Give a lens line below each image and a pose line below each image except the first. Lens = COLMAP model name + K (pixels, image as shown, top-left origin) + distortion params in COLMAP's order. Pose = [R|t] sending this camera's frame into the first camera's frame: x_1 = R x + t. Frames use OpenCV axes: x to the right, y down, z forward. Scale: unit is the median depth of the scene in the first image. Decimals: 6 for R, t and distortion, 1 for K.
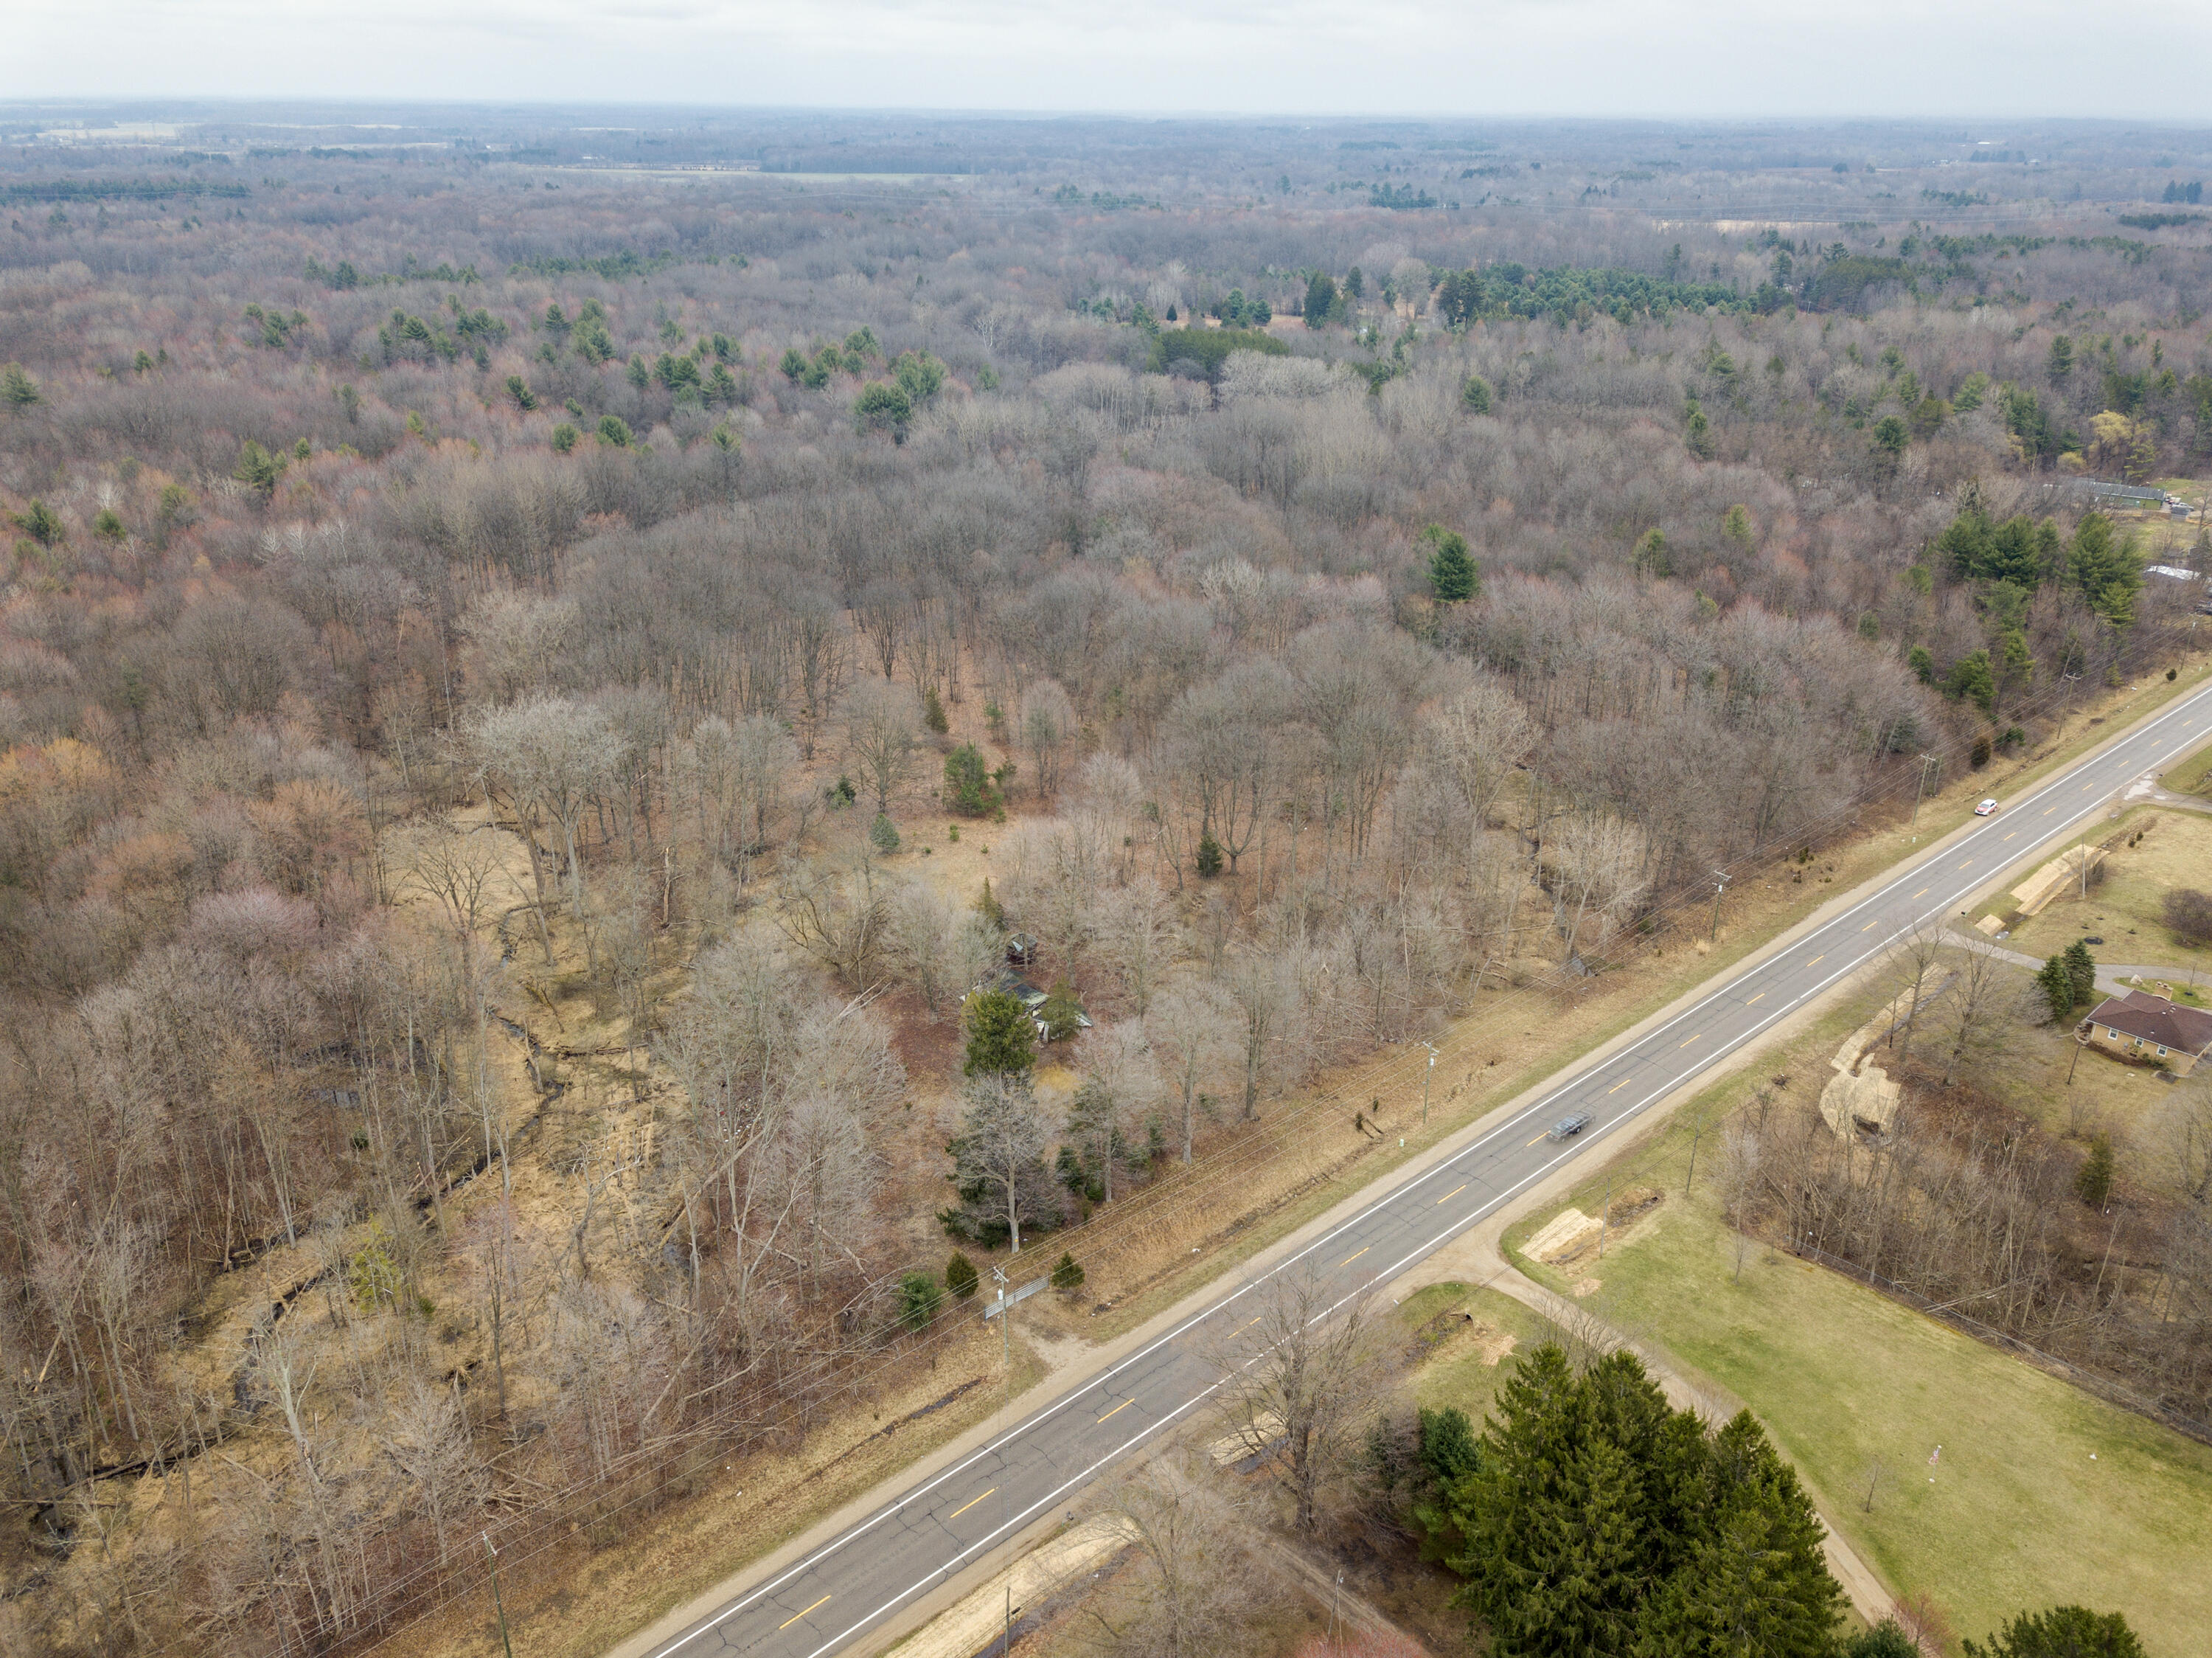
lens RADIAL K [[1664.1, 0, 1106.0], [0, 1664.1, 829.0], [0, 0, 1]] dist [0.022708, 0.000164]
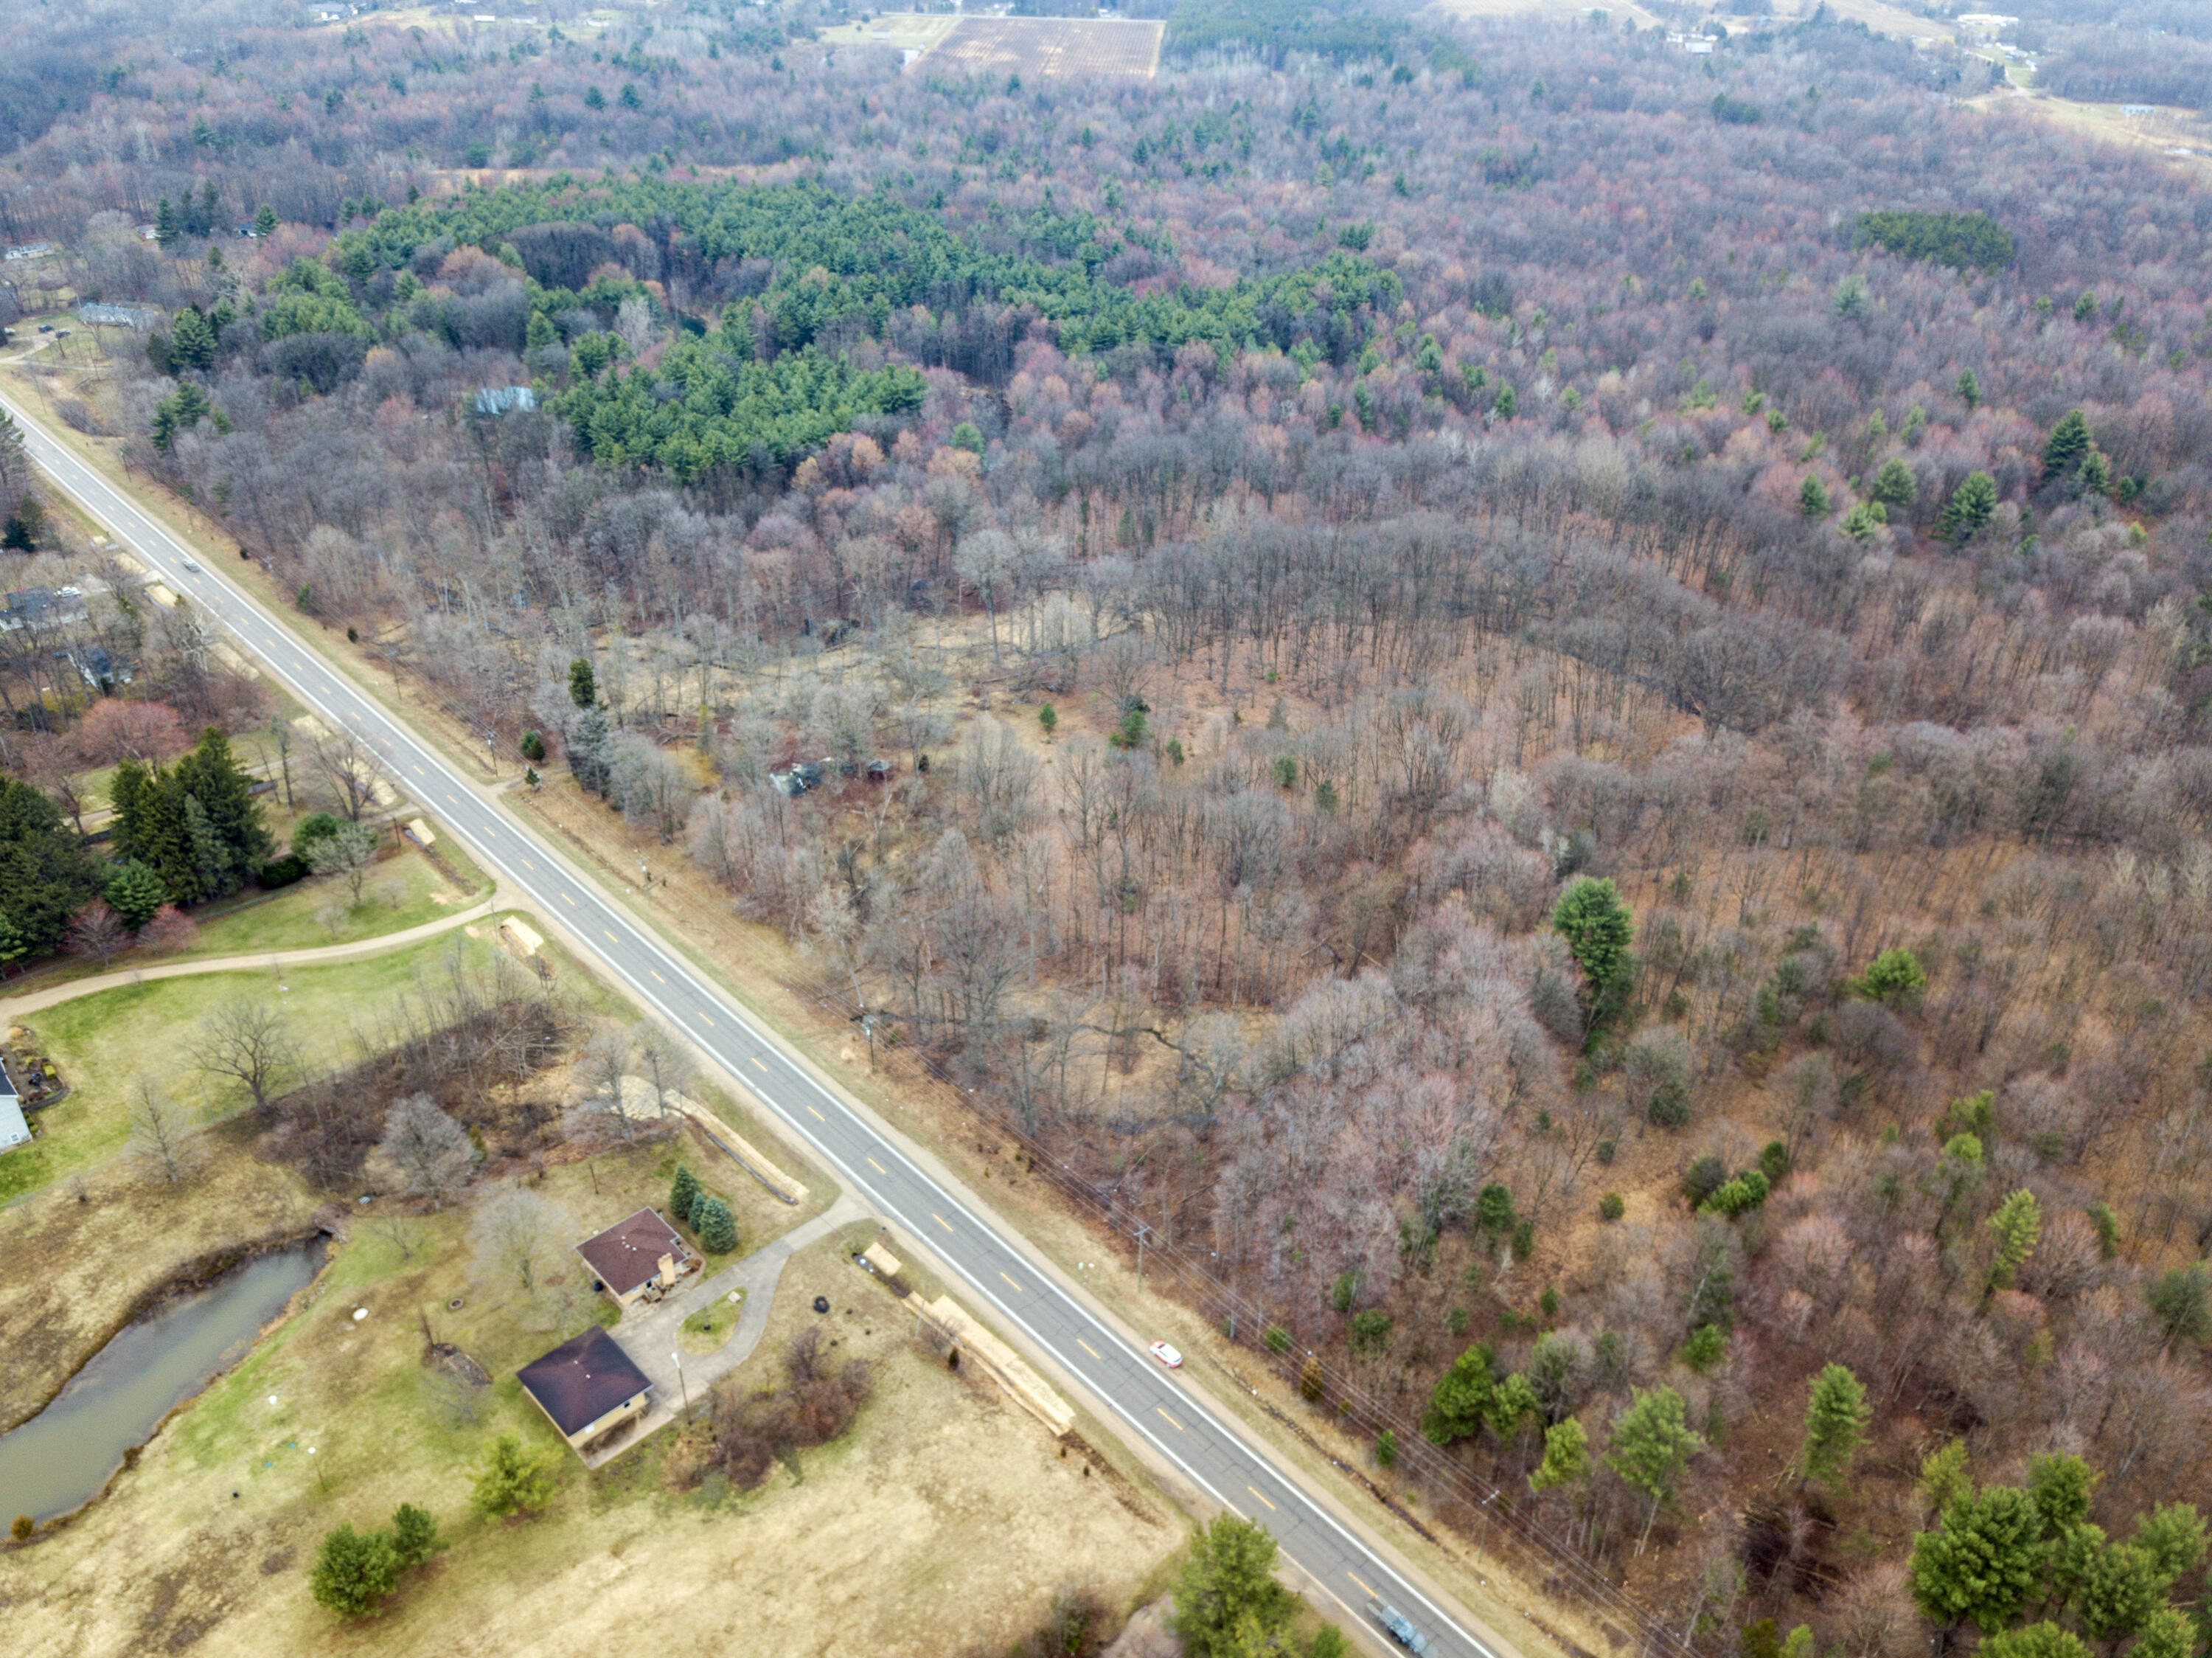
lens RADIAL K [[1664.1, 0, 1106.0], [0, 1664.1, 829.0], [0, 0, 1]] dist [0.022708, 0.000164]
pose [[0.013686, 0.527950, -0.849165, 1.431155], [-0.399766, 0.781308, 0.479318, -0.788055], [0.916515, 0.332908, 0.221749, 0.922538]]
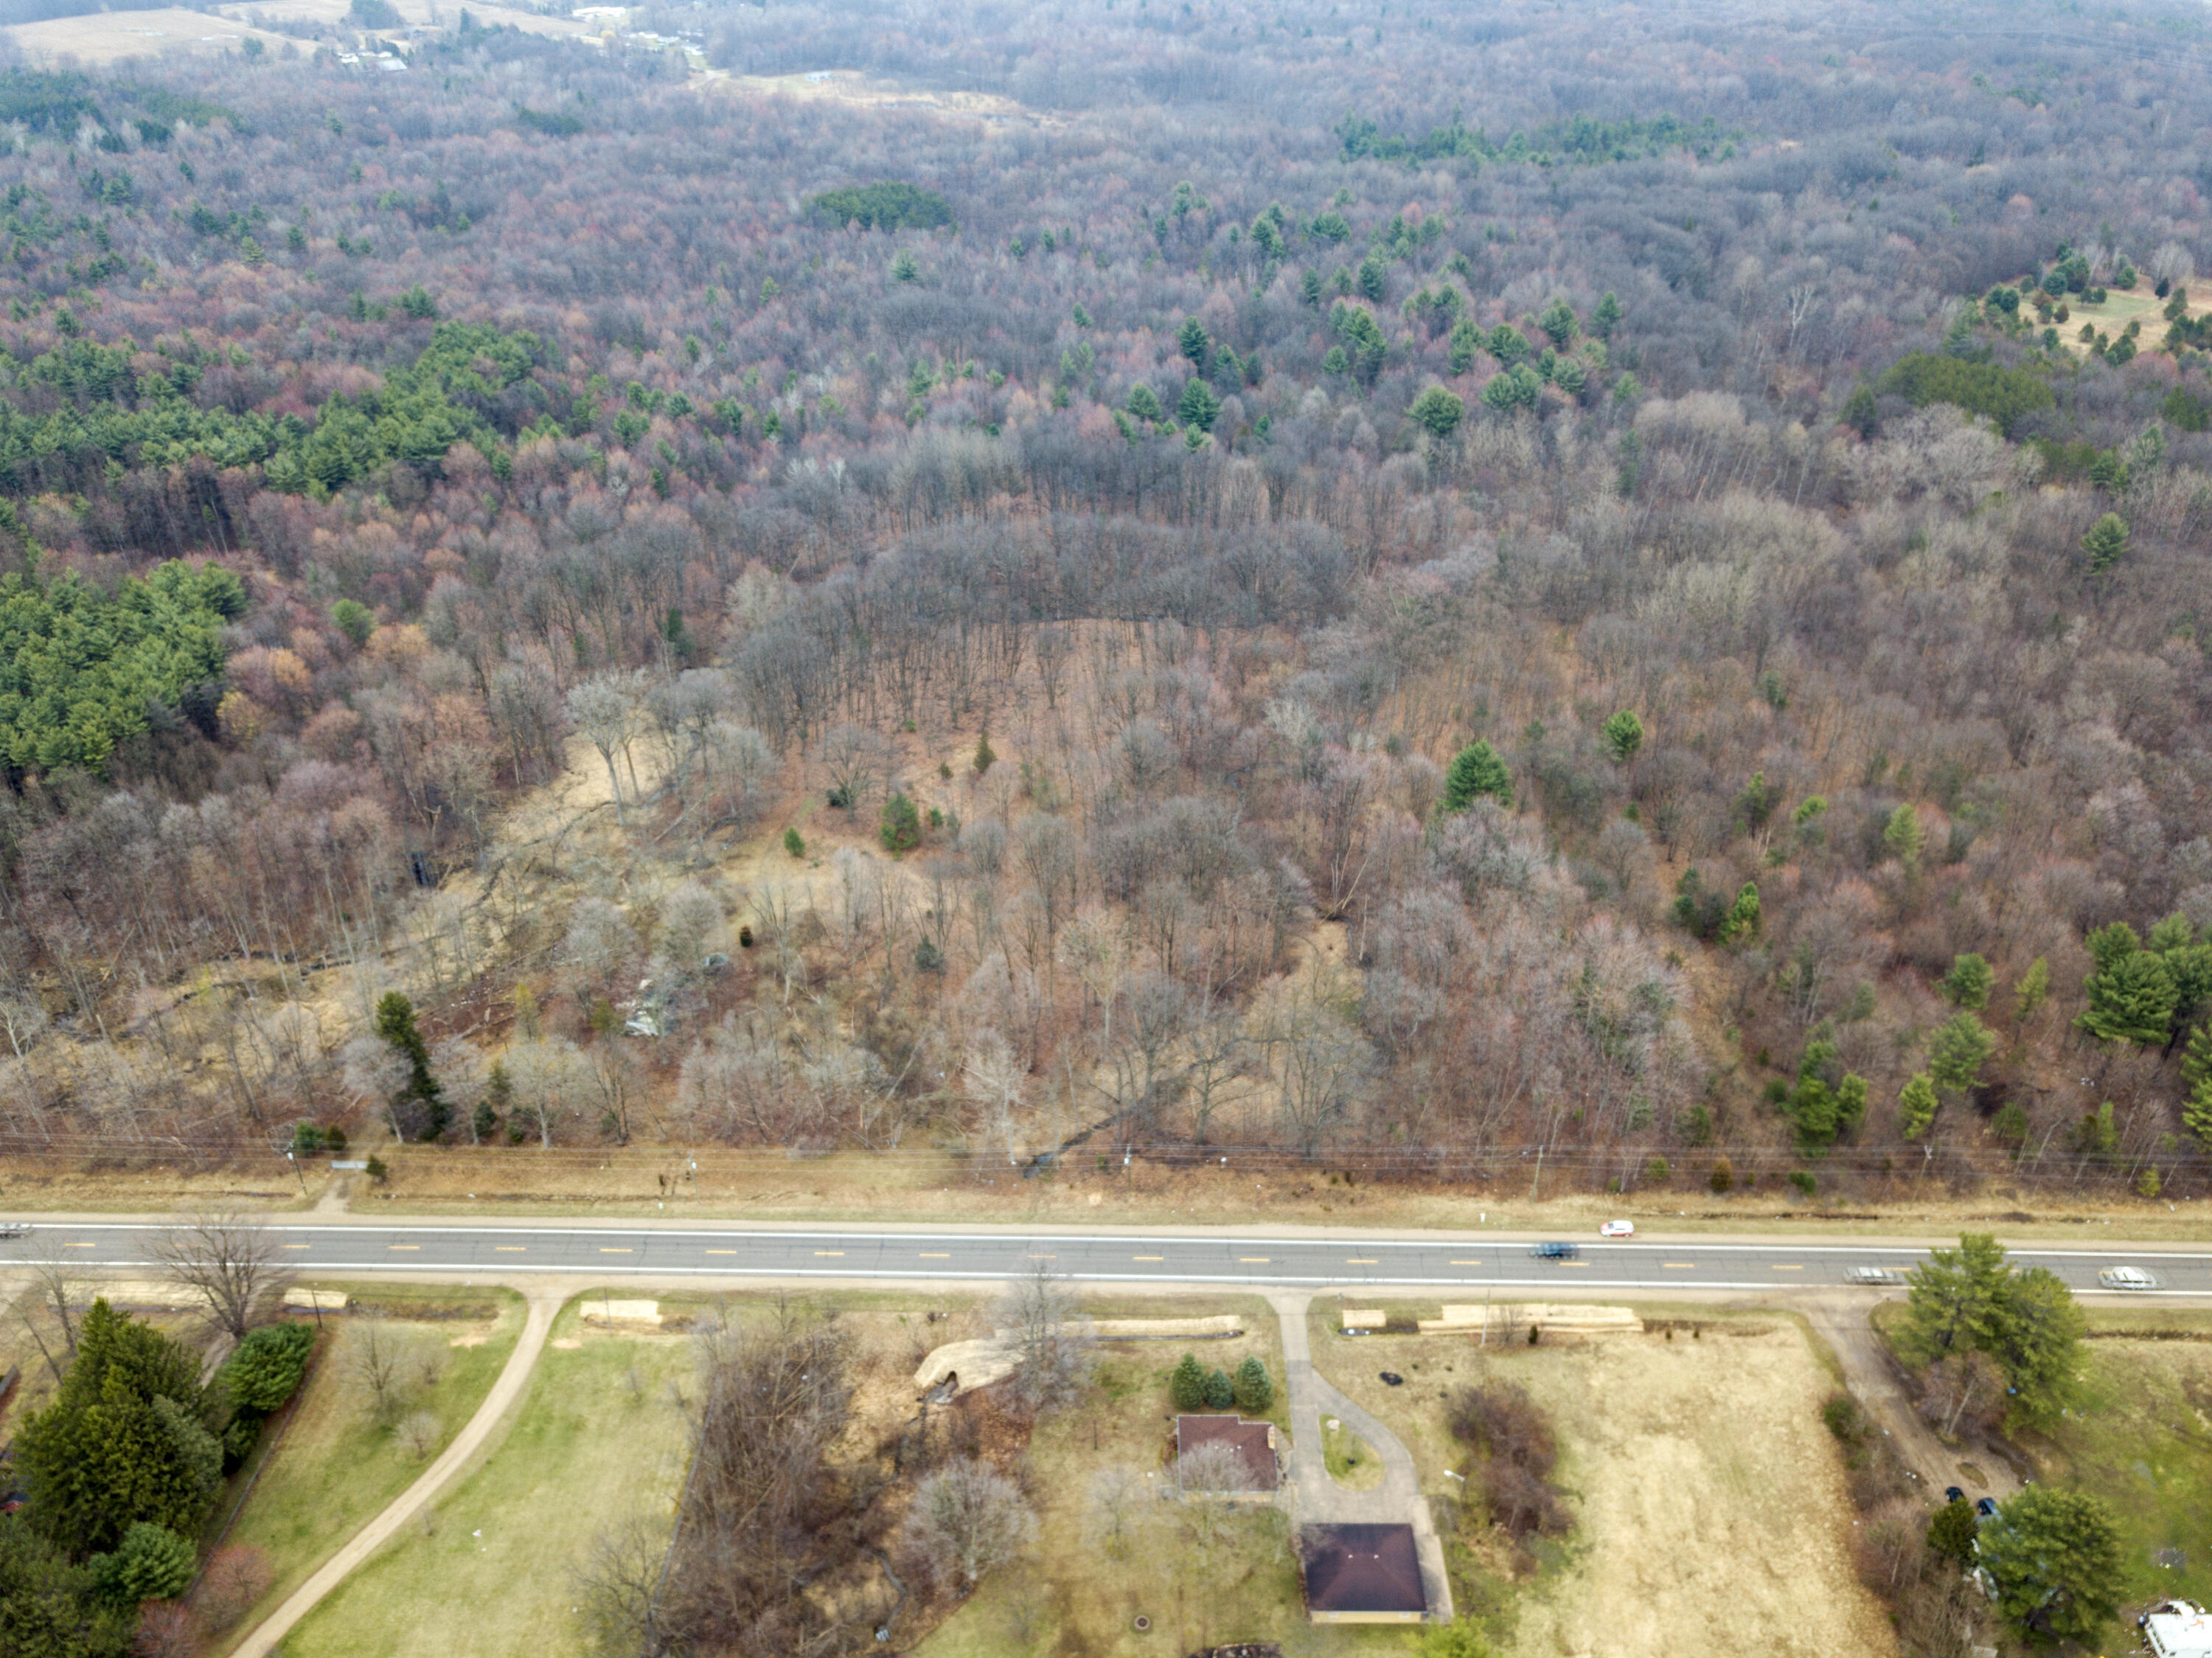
lens RADIAL K [[1664.1, 0, 1106.0], [0, 1664.1, 829.0], [0, 0, 1]] dist [0.022708, 0.000164]
pose [[0.722026, 0.358454, -0.591768, 1.041758], [-0.260724, 0.933234, 0.247178, -0.498808], [0.640860, -0.024181, 0.767277, 0.135968]]
